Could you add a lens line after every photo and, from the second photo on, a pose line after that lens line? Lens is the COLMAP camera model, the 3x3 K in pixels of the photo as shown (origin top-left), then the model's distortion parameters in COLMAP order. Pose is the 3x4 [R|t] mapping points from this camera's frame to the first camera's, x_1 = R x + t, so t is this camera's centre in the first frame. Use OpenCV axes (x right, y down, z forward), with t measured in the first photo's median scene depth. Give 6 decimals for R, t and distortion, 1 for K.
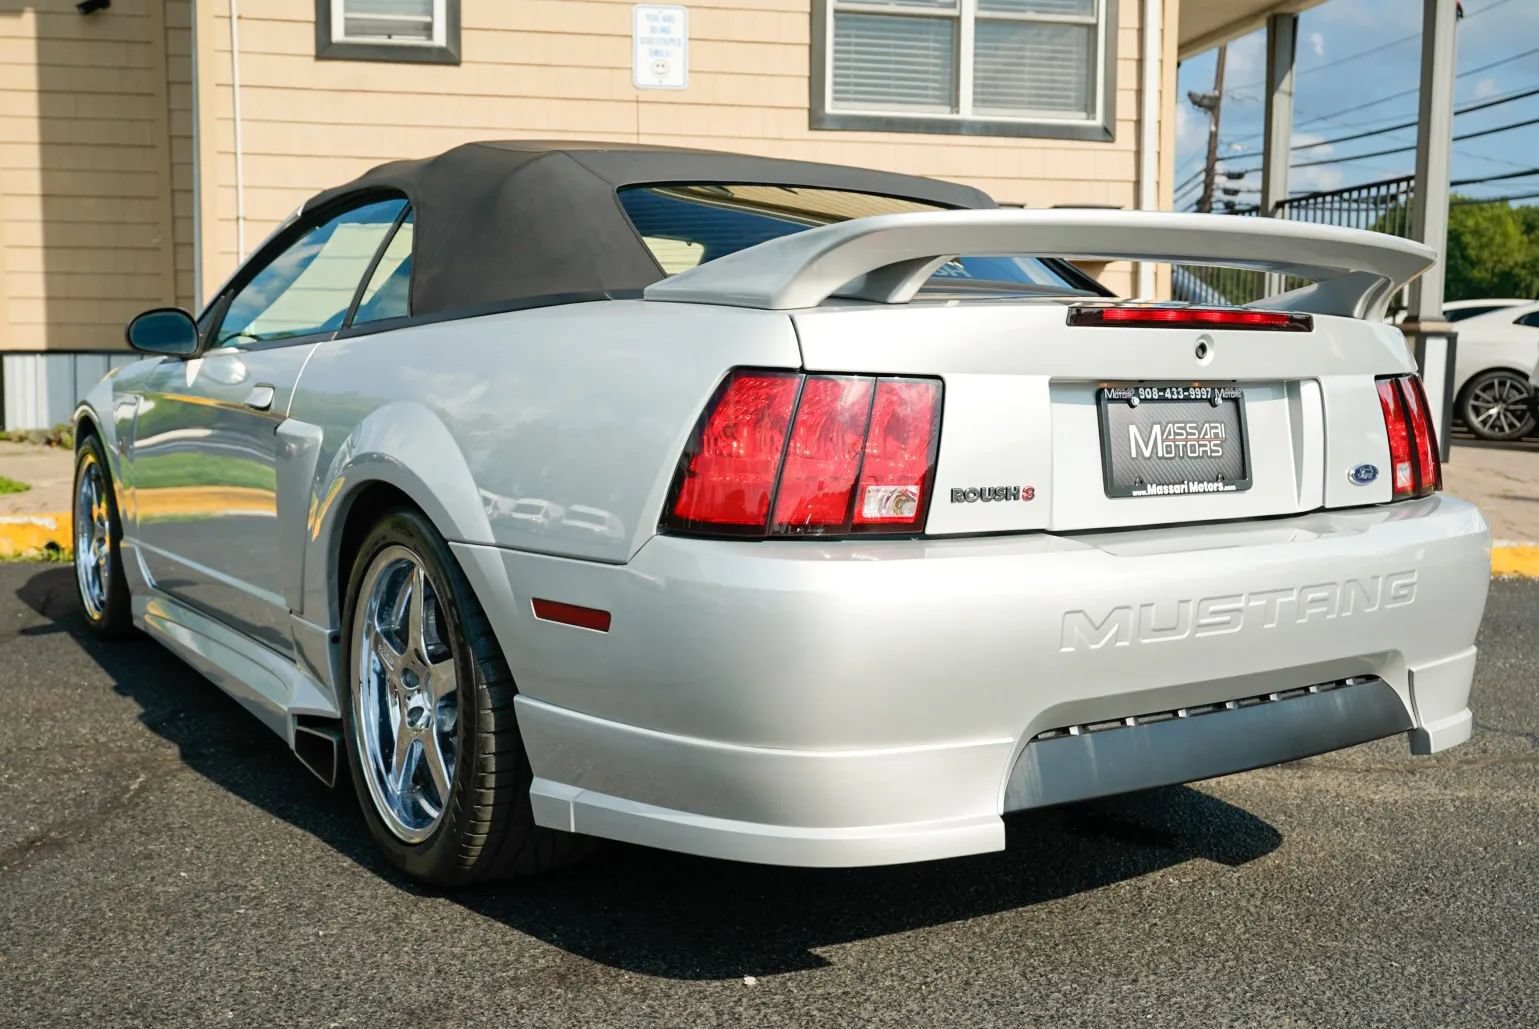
lens RADIAL K [[1596.4, 0, 766.1], [0, 1596.4, 520.9], [0, 0, 1]] dist [-0.004065, 0.005983]
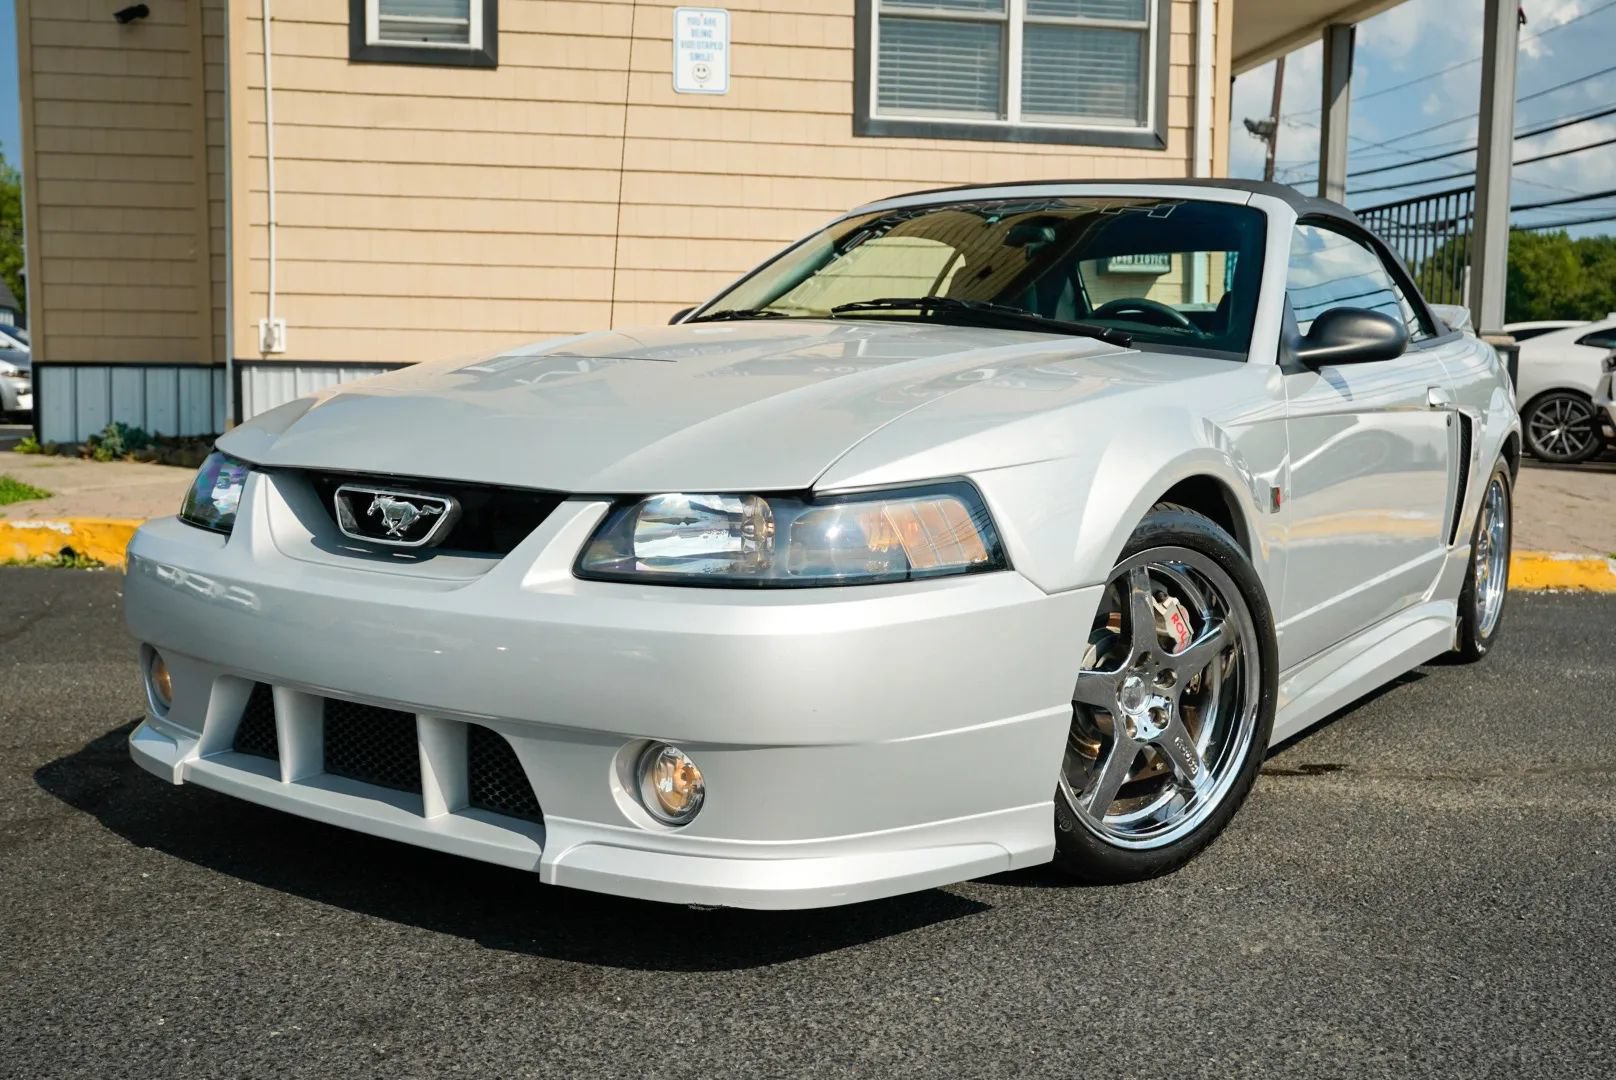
lens RADIAL K [[1595.2, 0, 802.5], [0, 1595.2, 538.4], [0, 0, 1]] dist [-0.002766, 0.003111]
pose [[0.999924, 0.004095, -0.011620, 0.008517], [-0.004199, 0.999952, -0.008871, 0.010585], [0.011583, 0.008919, 0.999893, 0.025050]]
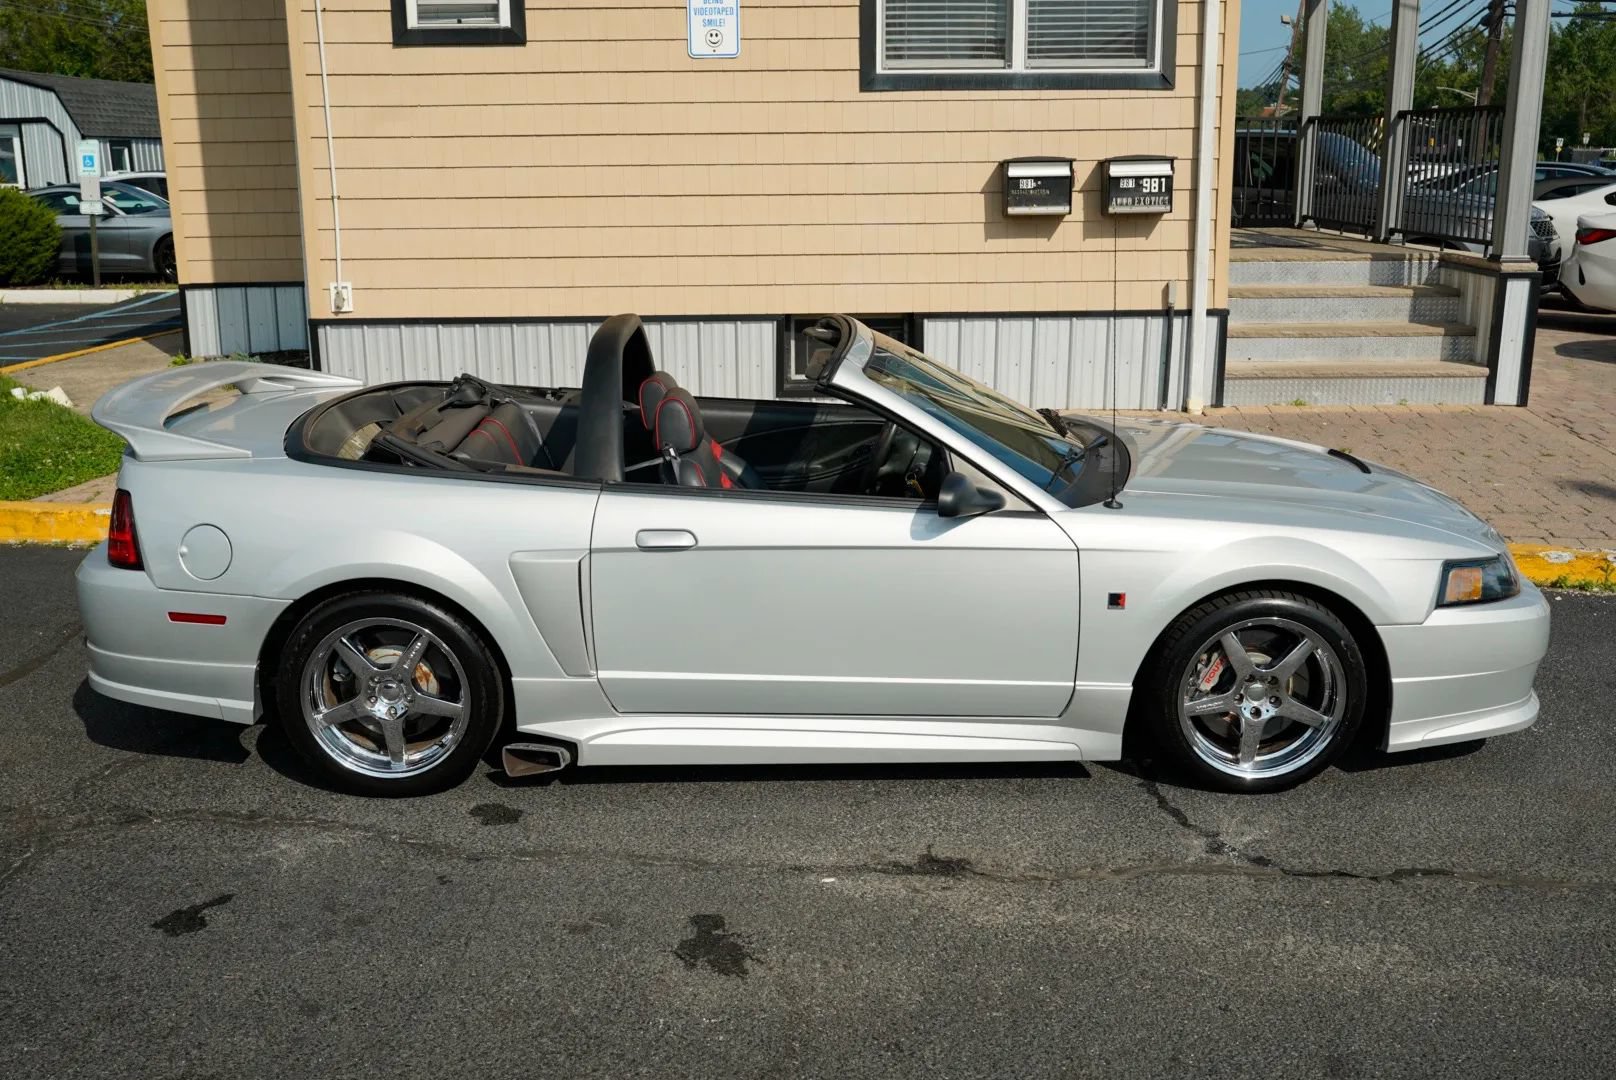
lens RADIAL K [[1596.7, 0, 802.6], [0, 1596.7, 545.3], [0, 0, 1]] dist [-0.006242, 0.006857]
pose [[0.985952, 0.019404, -0.165901, 0.170973], [0.004325, 0.989930, 0.141489, -0.103705], [0.166976, -0.140219, 0.975939, -0.052078]]
